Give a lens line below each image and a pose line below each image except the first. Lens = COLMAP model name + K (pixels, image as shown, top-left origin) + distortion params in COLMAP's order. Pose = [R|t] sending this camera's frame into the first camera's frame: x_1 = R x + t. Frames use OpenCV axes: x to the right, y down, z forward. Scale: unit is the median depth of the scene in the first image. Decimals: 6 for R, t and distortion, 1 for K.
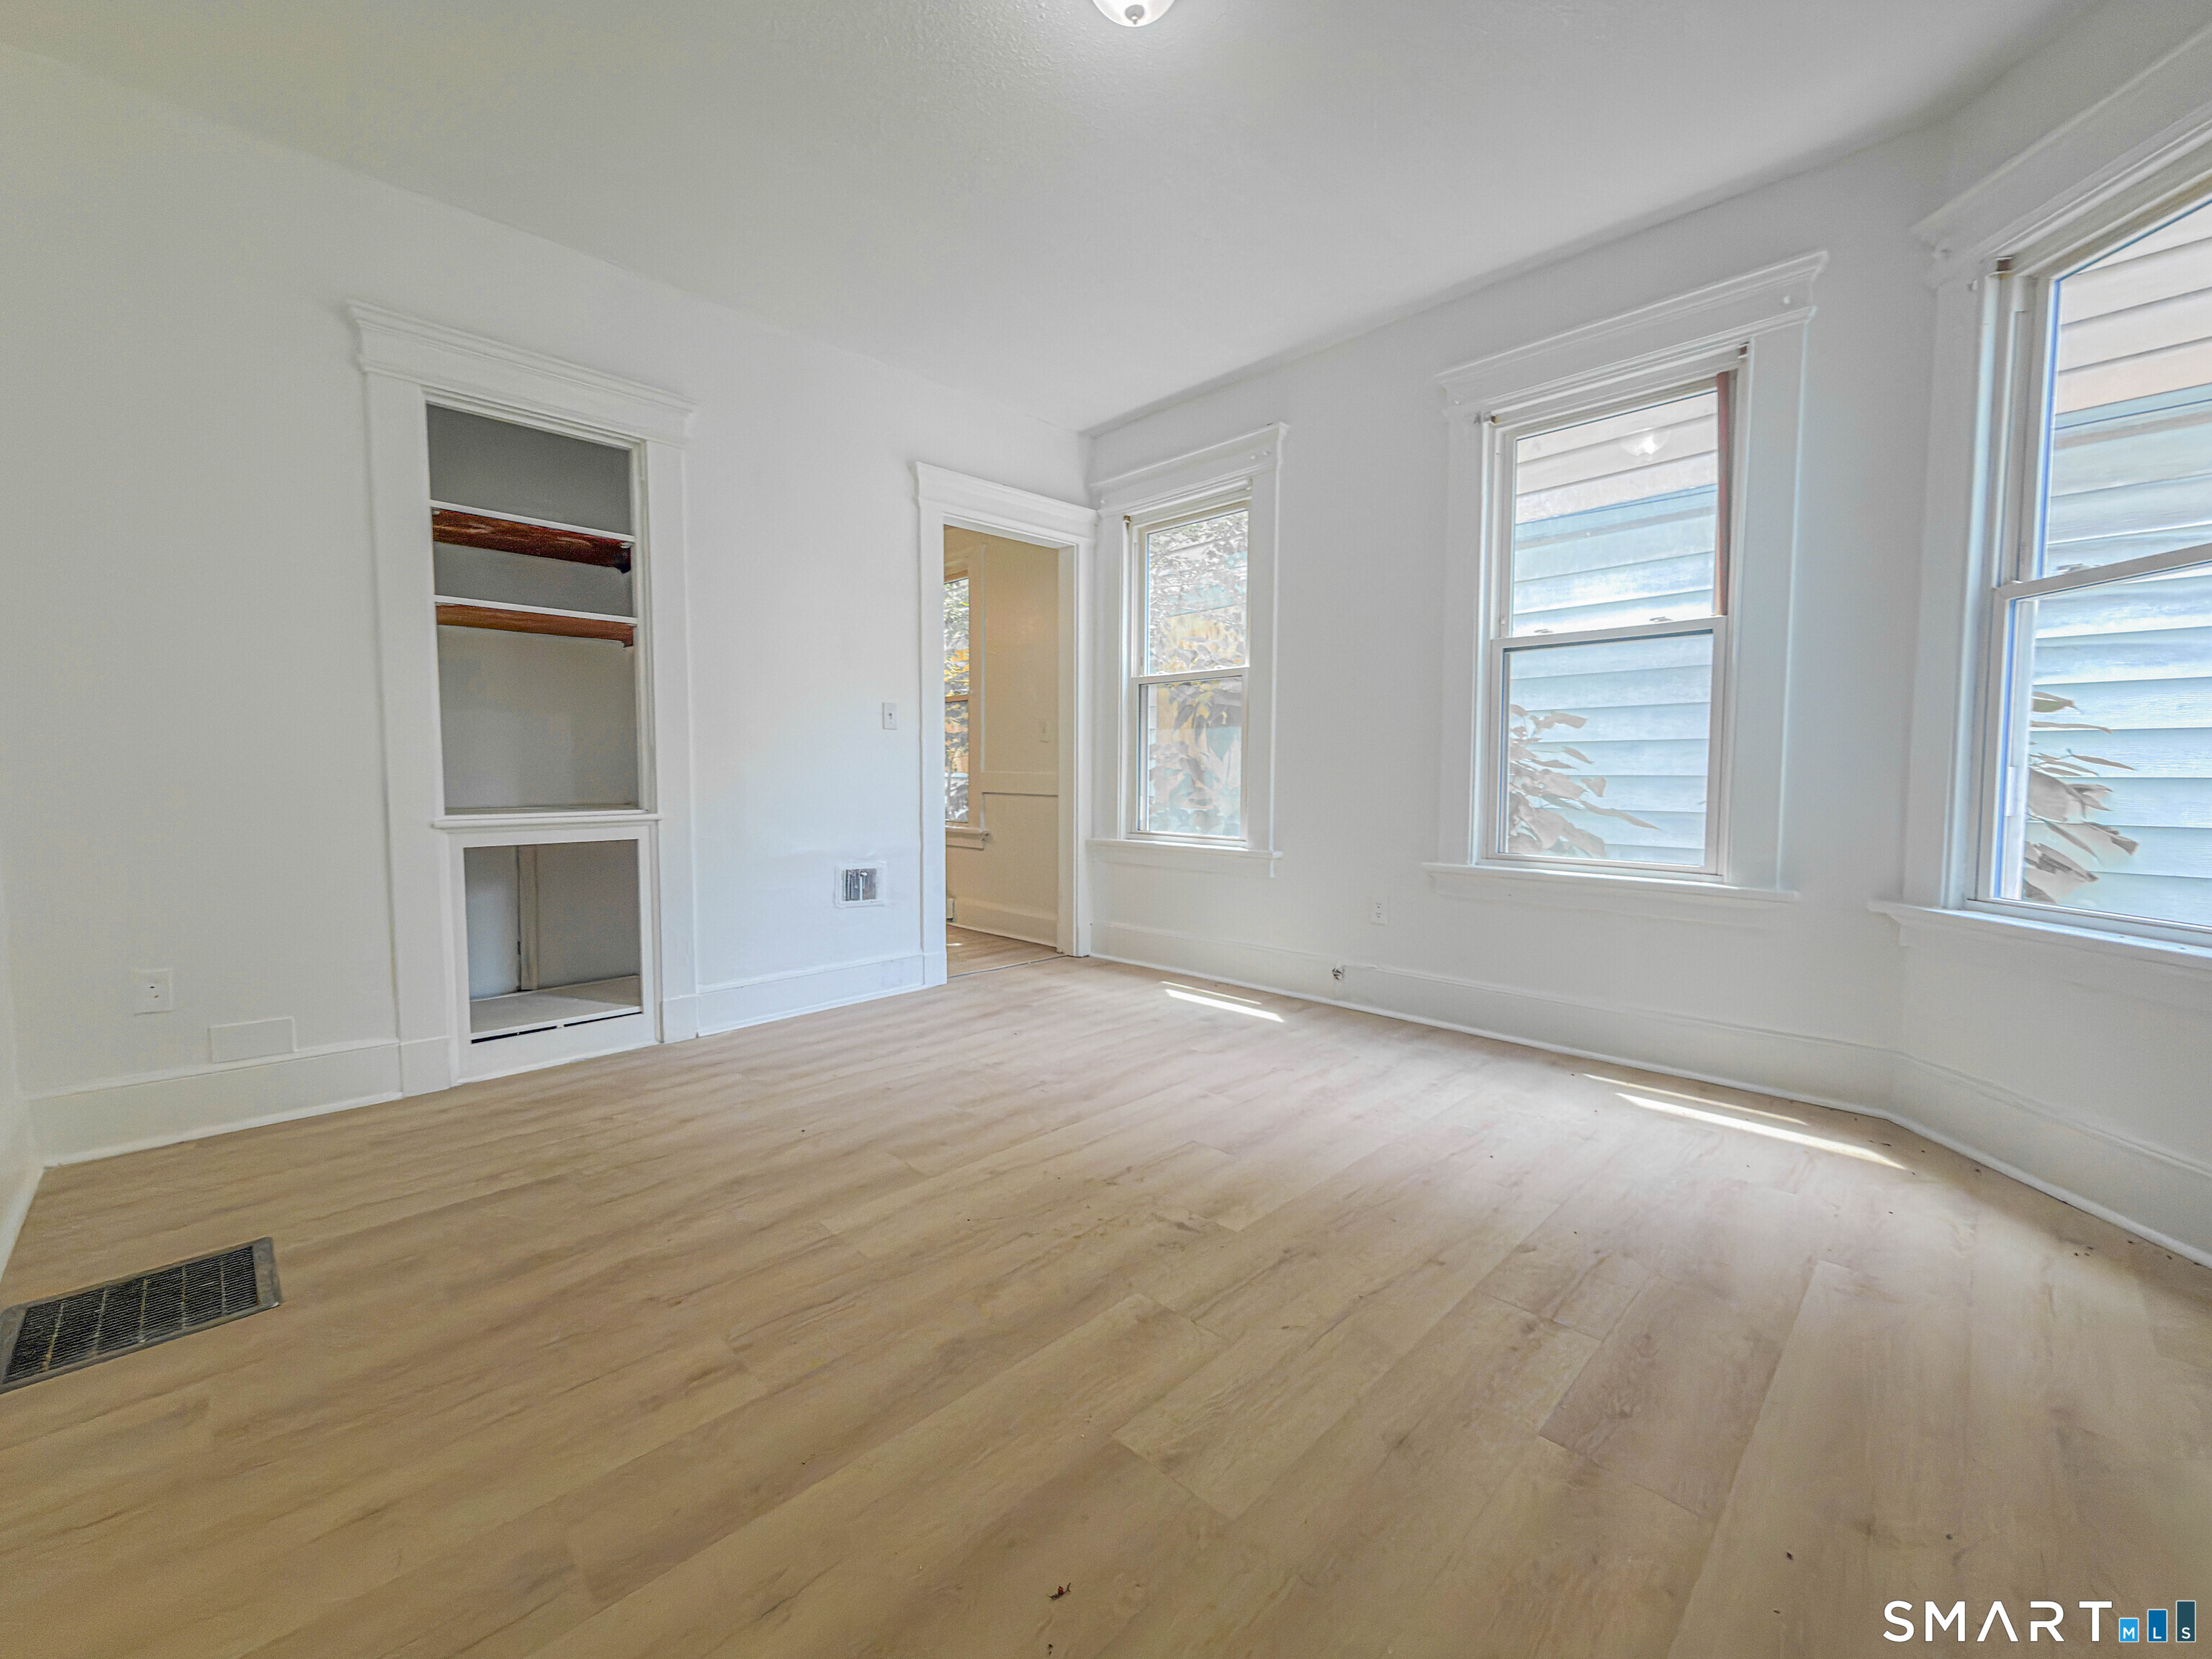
lens RADIAL K [[880.8, 0, 1110.2], [0, 880.8, 828.3], [0, 0, 1]] dist [0.002083, 0.000364]
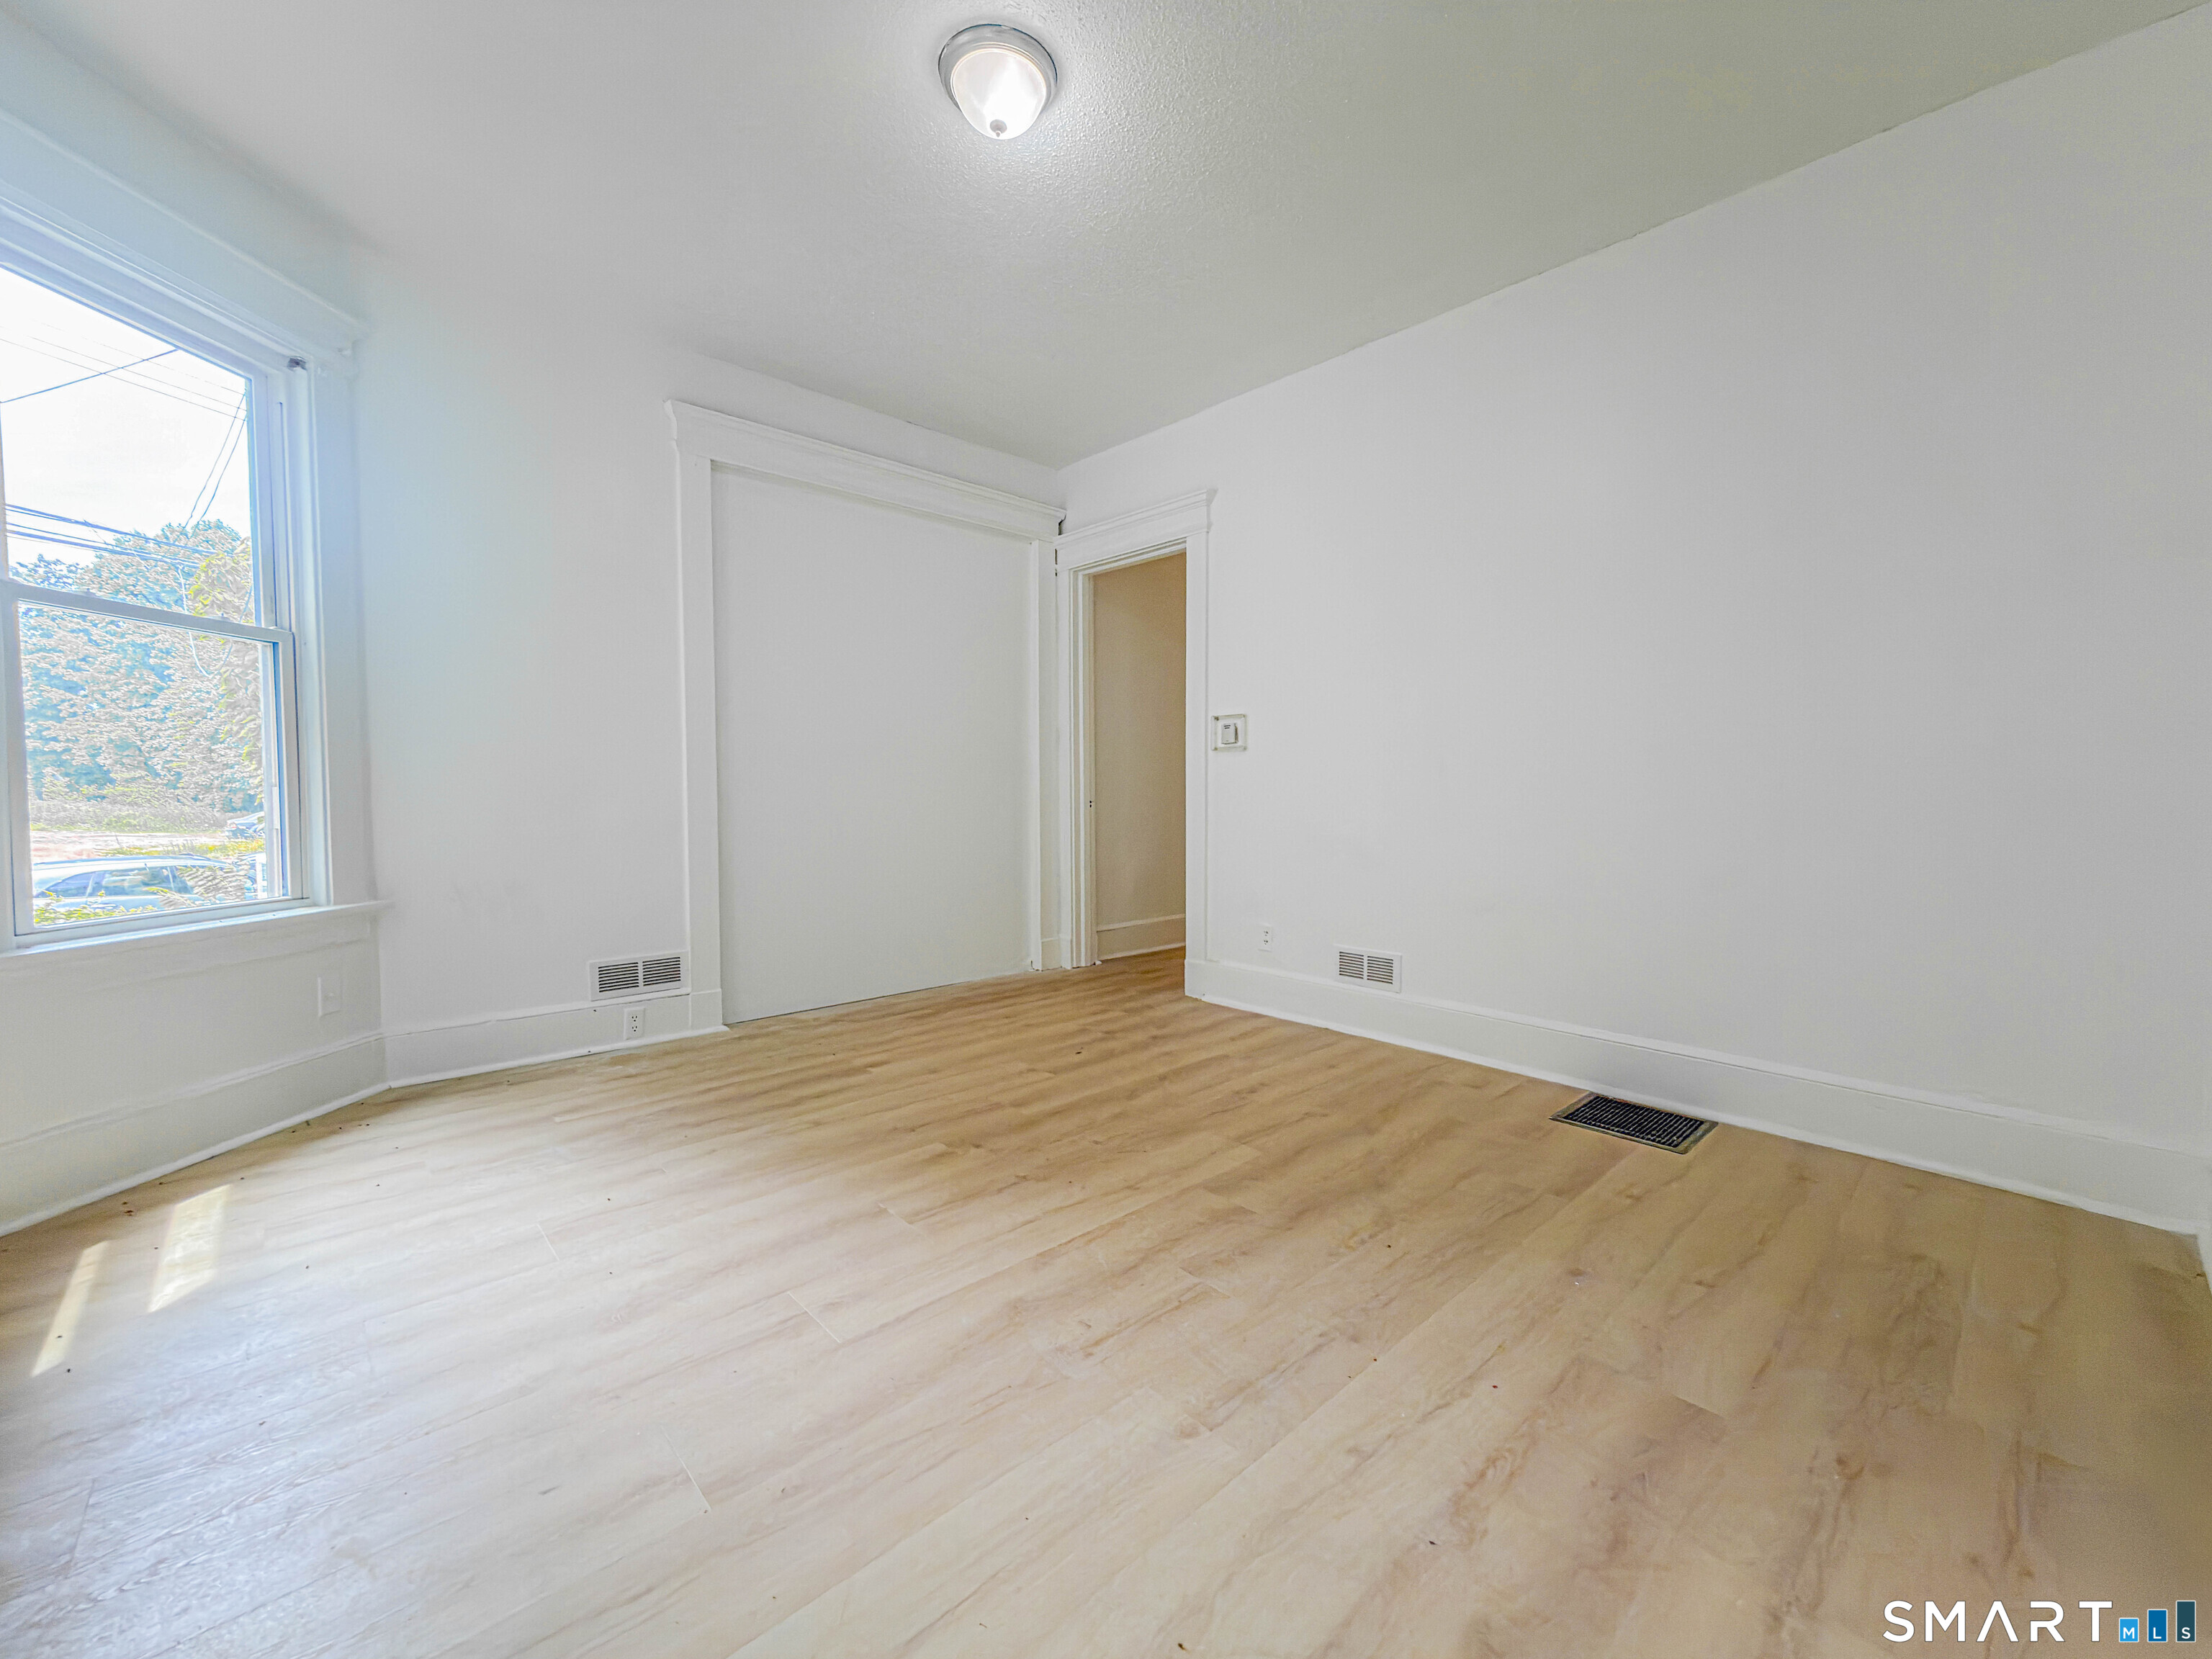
lens RADIAL K [[880.8, 0, 1110.2], [0, 880.8, 828.3], [0, 0, 1]] dist [0.002083, 0.000364]
pose [[-0.999046, -0.006227, 0.043225, -0.141080], [-0.001603, 0.994343, 0.106208, -0.123173], [-0.043641, 0.106037, -0.993404, 1.903188]]
